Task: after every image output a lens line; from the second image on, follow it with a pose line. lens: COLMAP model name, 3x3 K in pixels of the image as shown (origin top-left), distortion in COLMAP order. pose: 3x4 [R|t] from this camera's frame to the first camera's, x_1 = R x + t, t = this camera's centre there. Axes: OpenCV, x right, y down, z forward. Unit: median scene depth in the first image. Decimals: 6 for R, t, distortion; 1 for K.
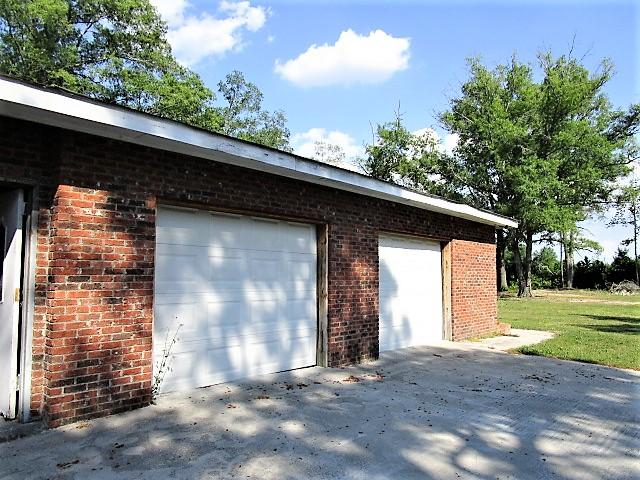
lens RADIAL K [[473.5, 0, 320.0], [0, 473.5, 240.0], [0, 0, 1]] dist [-0.001134, 0.003909]
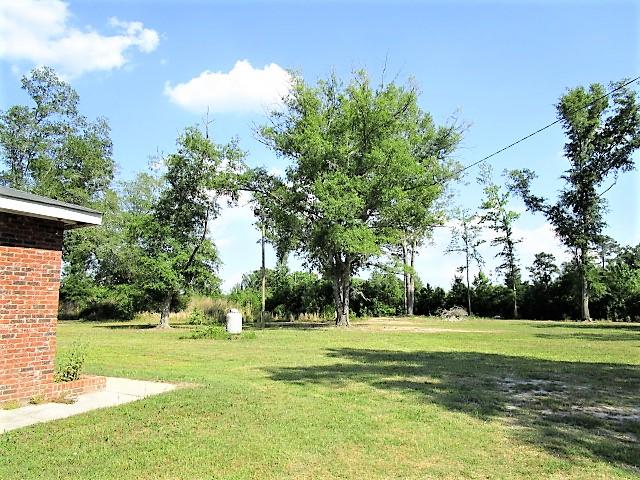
lens RADIAL K [[475.1, 0, 320.0], [0, 475.1, 240.0], [0, 0, 1]] dist [0.001686, 0.002953]
pose [[0.974792, 0.020153, 0.222204, 0.120299], [-0.006484, 0.998051, -0.062073, 0.007477], [-0.223022, 0.059068, 0.973022, 0.063450]]
